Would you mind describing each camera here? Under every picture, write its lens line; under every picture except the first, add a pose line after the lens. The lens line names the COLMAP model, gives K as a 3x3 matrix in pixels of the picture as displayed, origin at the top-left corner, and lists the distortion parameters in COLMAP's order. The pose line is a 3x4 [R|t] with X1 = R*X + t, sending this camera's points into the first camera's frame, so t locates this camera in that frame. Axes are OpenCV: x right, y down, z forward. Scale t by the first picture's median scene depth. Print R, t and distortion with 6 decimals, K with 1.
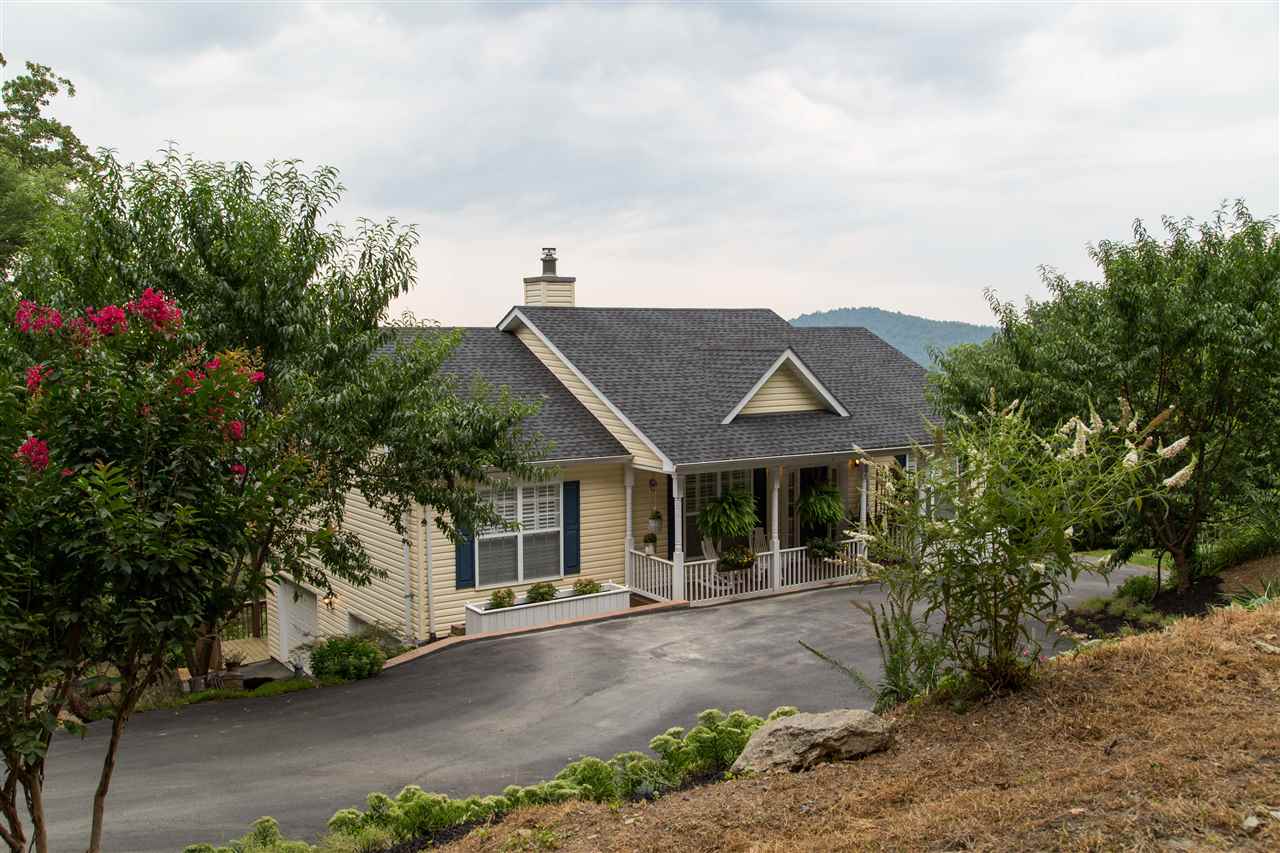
lens RADIAL K [[1135.8, 0, 631.3], [0, 1135.8, 435.7], [0, 0, 1]] dist [0.001480, -0.035766]
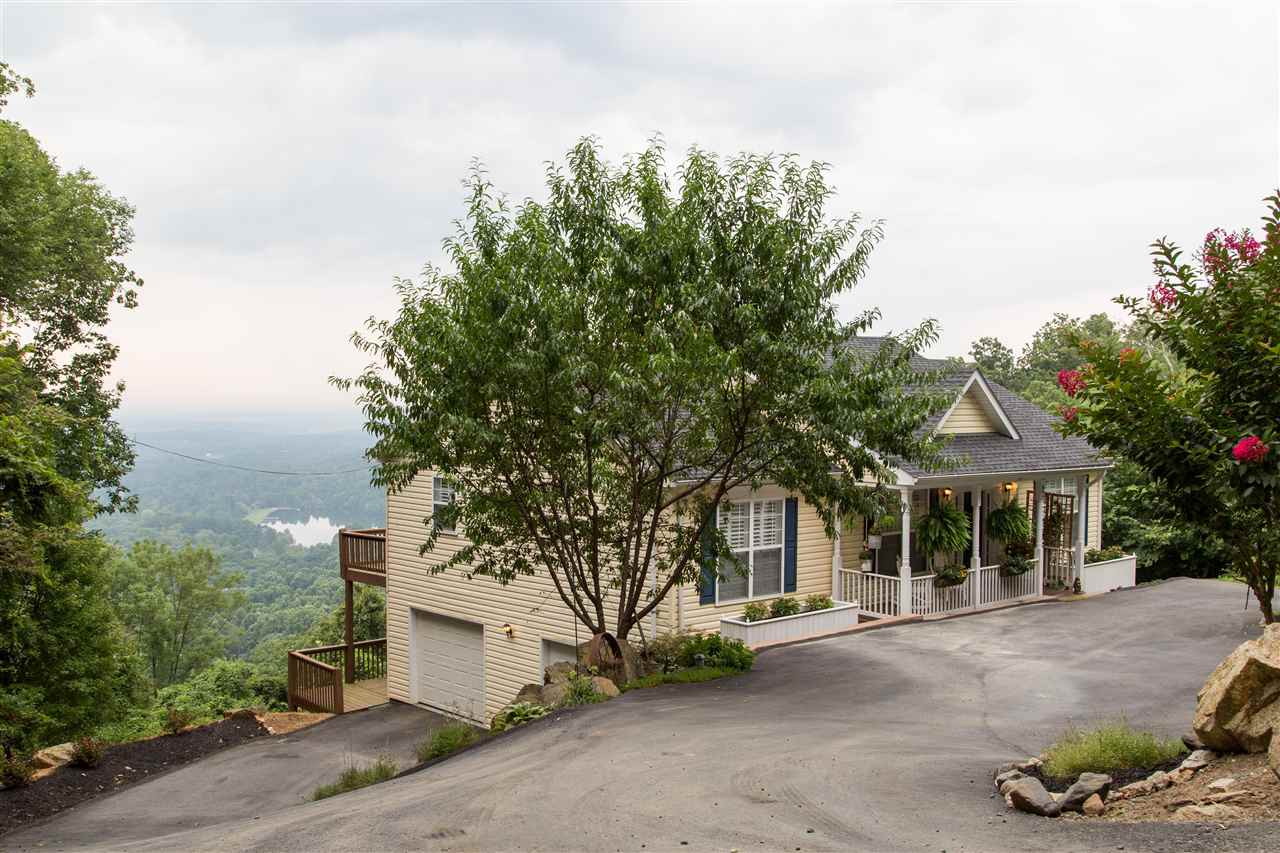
lens RADIAL K [[1251.6, 0, 636.2], [0, 1251.6, 440.8], [0, 0, 1]] dist [-0.003412, 0.000000]
pose [[0.988762, 0.007307, 0.149320, -0.353067], [0.000570, 0.998614, -0.052637, 0.048312], [-0.149498, 0.052131, 0.987387, -0.063086]]
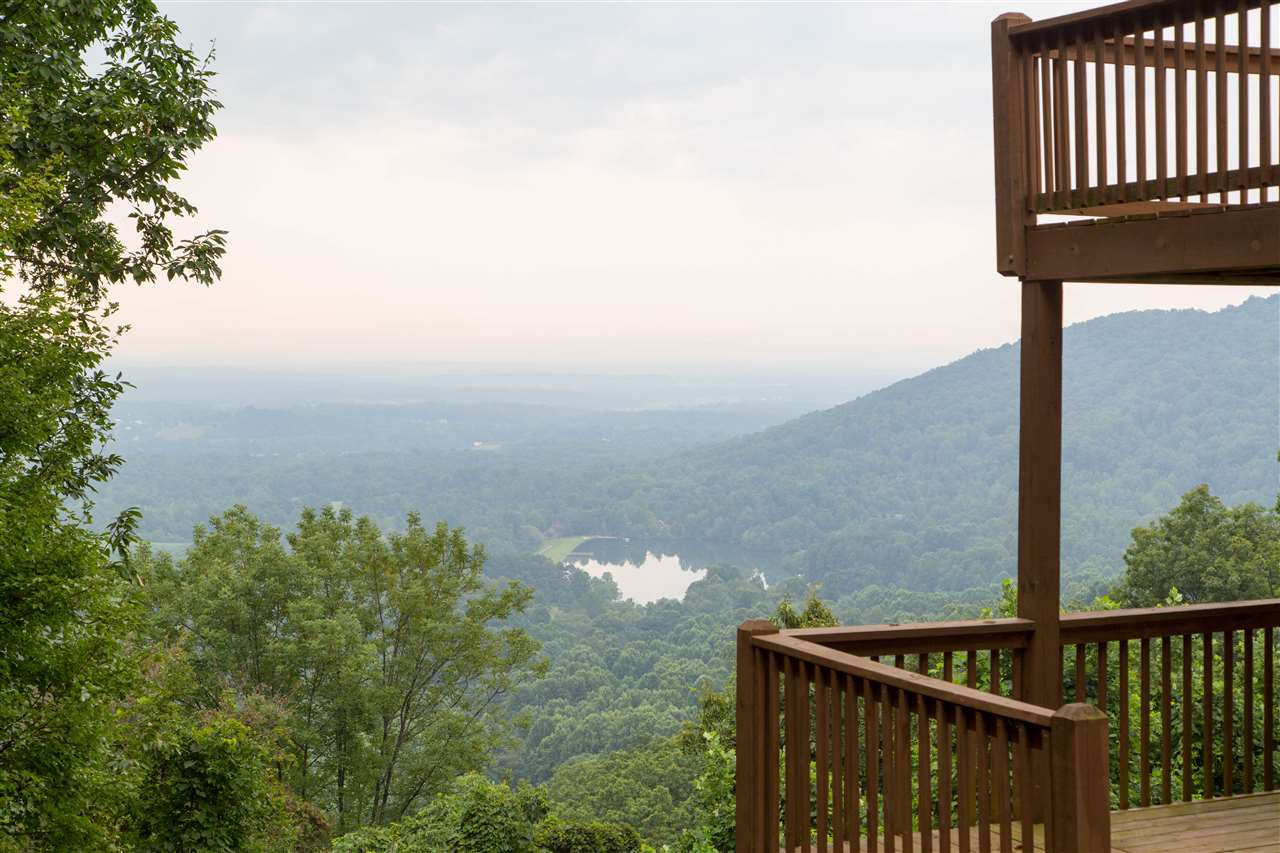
lens RADIAL K [[2281.2, 0, 628.2], [0, 2281.2, 433.4], [0, 0, 1]] dist [0.068699, 0.000000]
pose [[0.993392, 0.018526, -0.113266, -0.485356], [-0.023787, 0.998691, -0.045277, 0.177894], [0.112279, 0.047672, 0.992532, 0.830213]]
